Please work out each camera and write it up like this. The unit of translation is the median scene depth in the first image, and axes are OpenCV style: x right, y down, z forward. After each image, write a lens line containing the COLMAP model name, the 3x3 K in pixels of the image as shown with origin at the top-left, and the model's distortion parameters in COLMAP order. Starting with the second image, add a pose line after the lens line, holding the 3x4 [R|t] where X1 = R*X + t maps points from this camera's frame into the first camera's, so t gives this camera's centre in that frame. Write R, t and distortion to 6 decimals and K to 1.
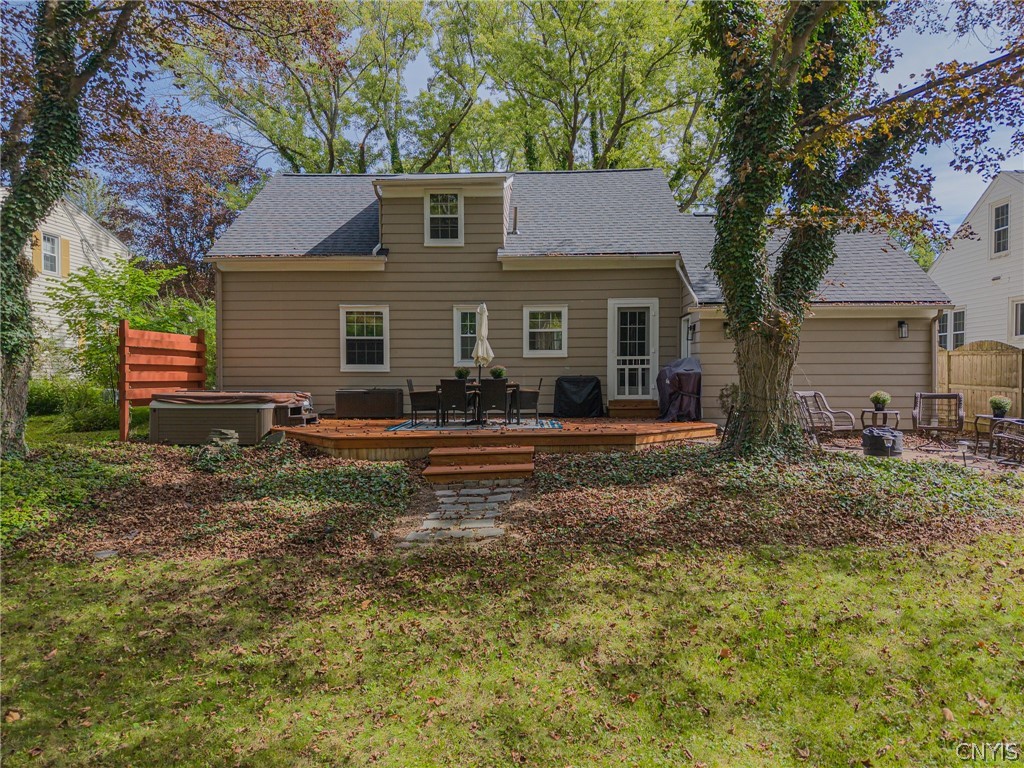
lens RADIAL K [[676.4, 0, 512.0], [0, 676.4, 384.0], [0, 0, 1]] dist [0.126219, -0.177097]
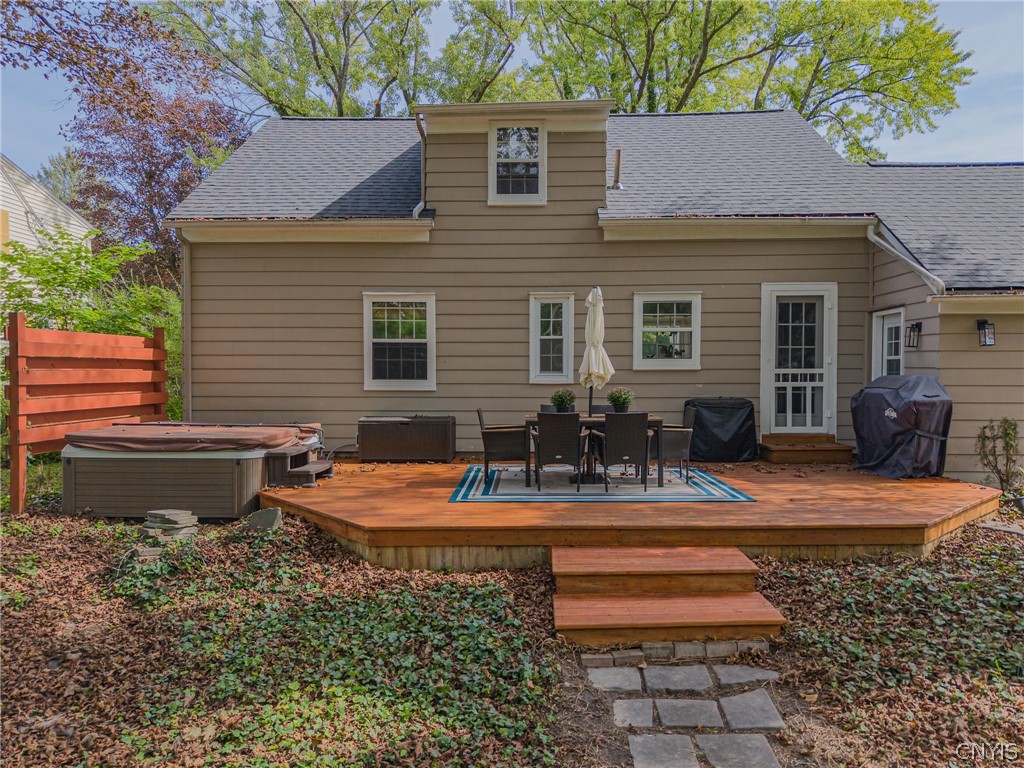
lens RADIAL K [[676.4, 0, 512.0], [0, 676.4, 384.0], [0, 0, 1]] dist [0.126219, -0.177097]
pose [[0.999995, 0.003204, -0.000781, -0.103955], [-0.003200, 0.999977, 0.006032, -0.029094], [0.000800, -0.006029, 0.999982, 0.321500]]
